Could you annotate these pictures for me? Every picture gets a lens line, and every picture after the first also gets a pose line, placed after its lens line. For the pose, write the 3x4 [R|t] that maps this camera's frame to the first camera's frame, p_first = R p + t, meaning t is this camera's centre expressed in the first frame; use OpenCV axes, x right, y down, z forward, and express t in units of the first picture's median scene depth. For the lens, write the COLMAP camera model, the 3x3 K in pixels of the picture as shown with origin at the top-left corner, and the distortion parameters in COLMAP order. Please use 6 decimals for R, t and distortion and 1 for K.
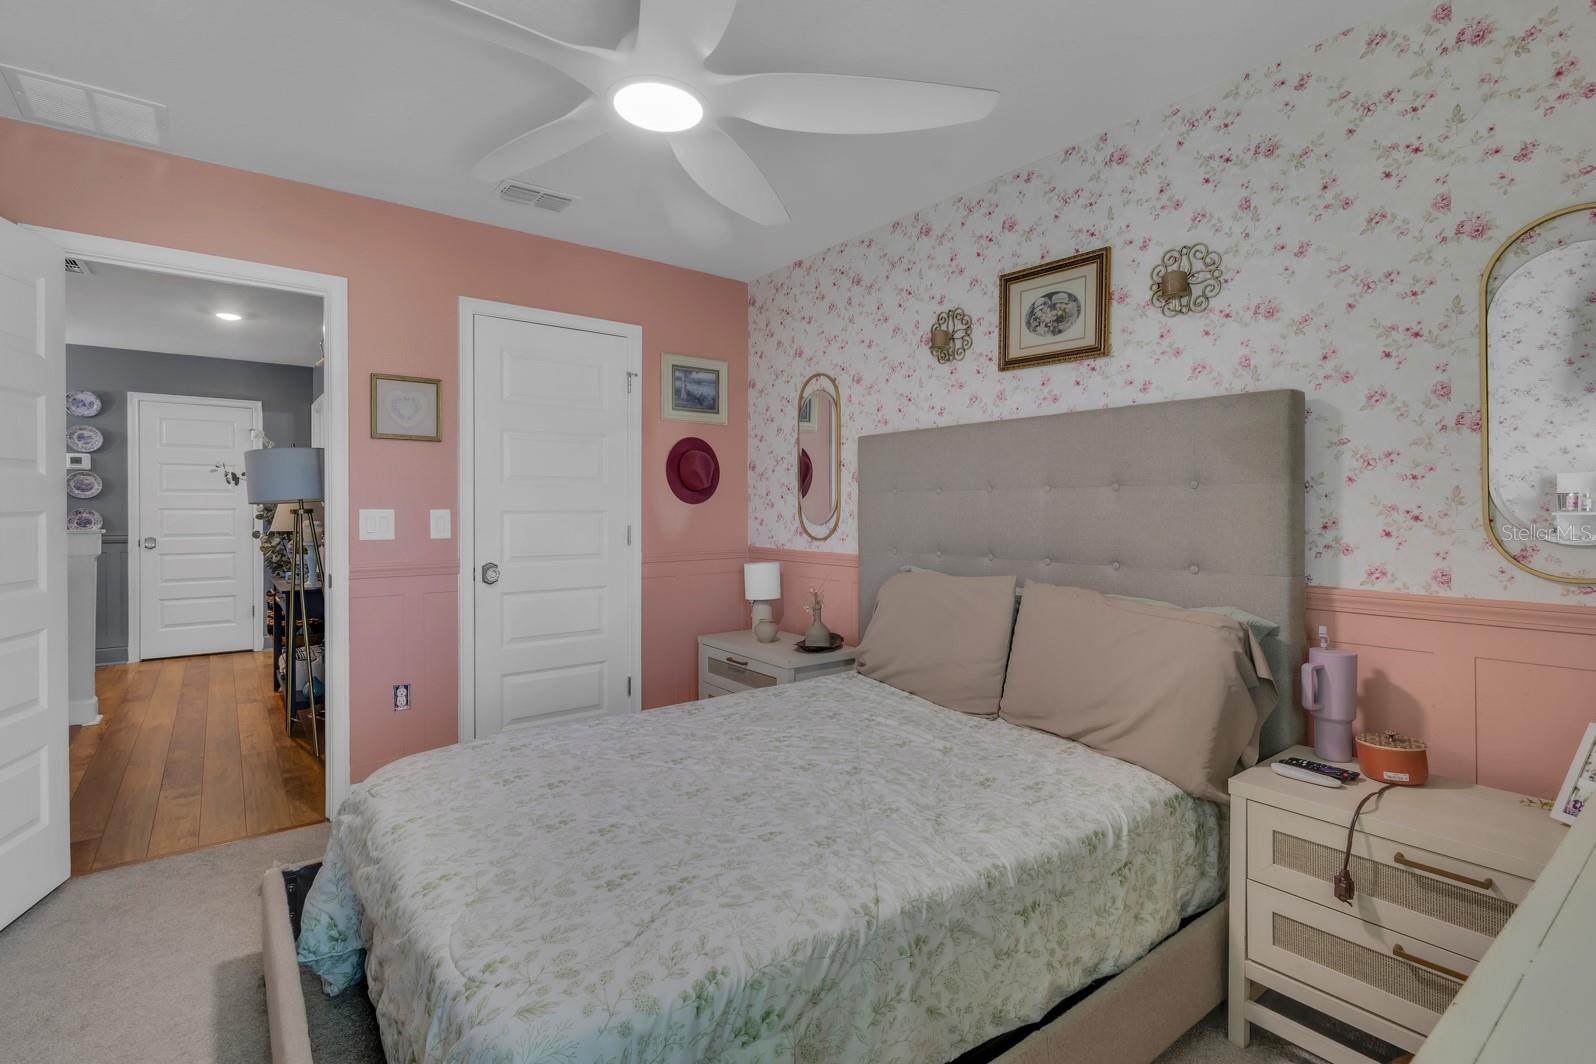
lens RADIAL K [[738.6, 0, 804.4], [0, 738.6, 517.3], [0, 0, 1]] dist [0.000319, -0.000083]
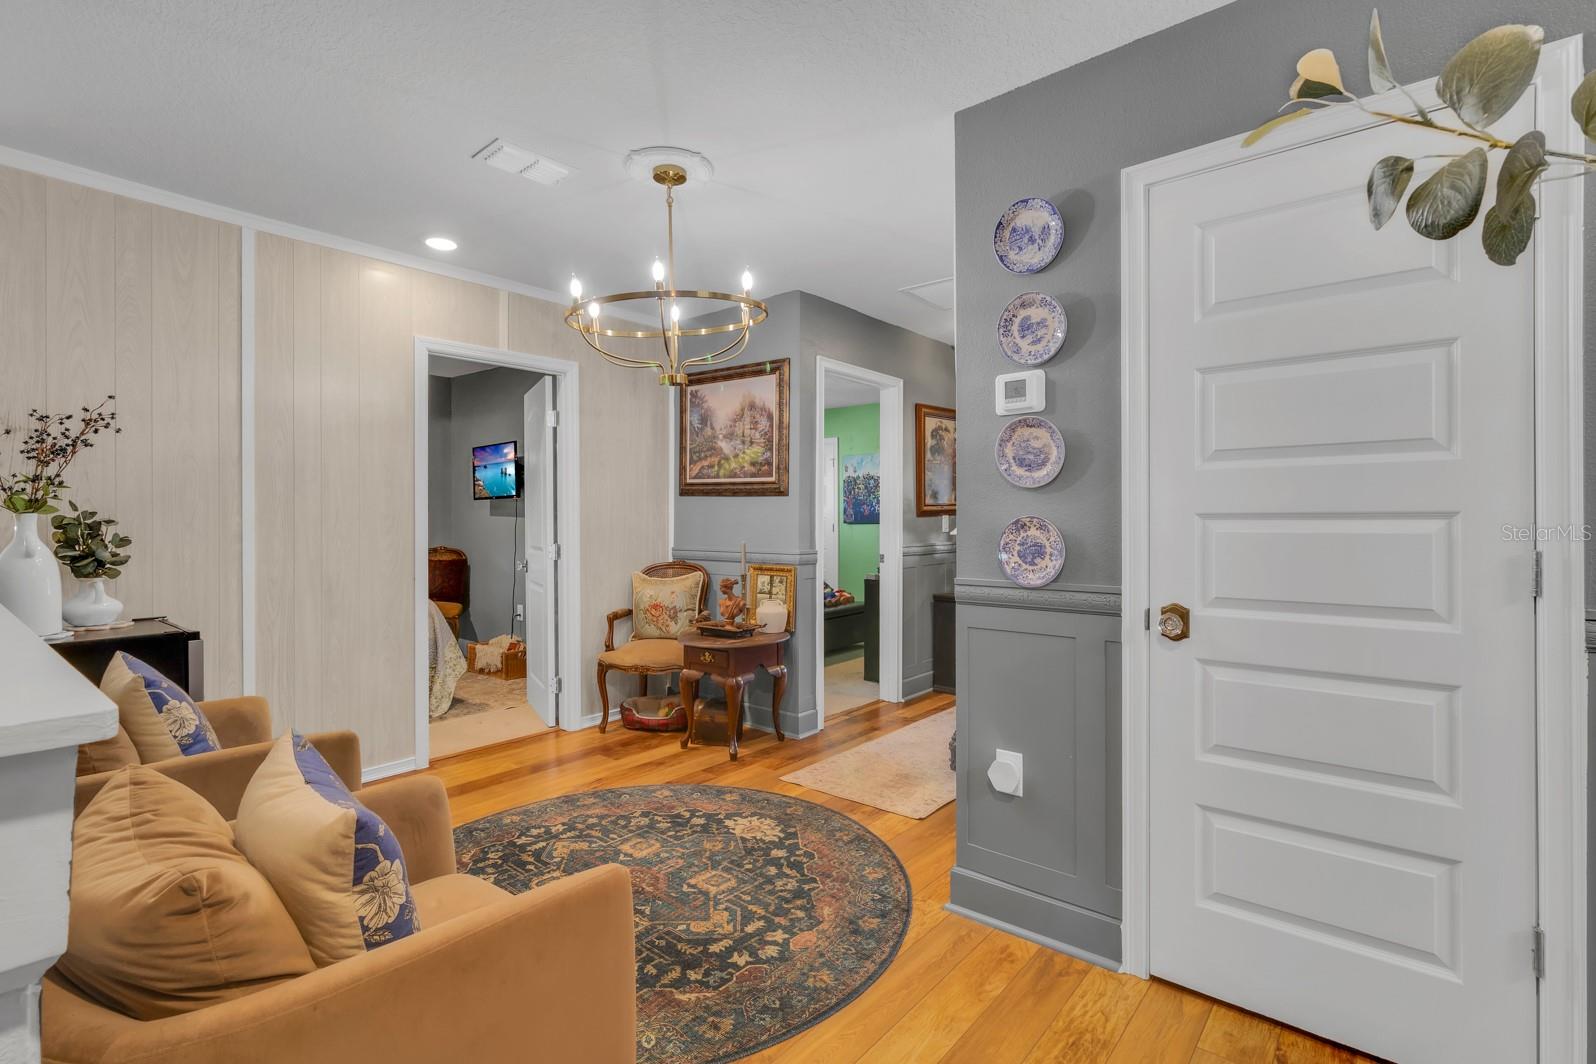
lens RADIAL K [[738.6, 0, 804.4], [0, 738.6, 517.3], [0, 0, 1]] dist [0.000319, -0.000083]
pose [[0.214007, -0.002696, -0.976828, -0.363871], [-0.006169, 0.999973, -0.004111, -0.005003], [0.976813, 0.006906, 0.213984, 0.464142]]
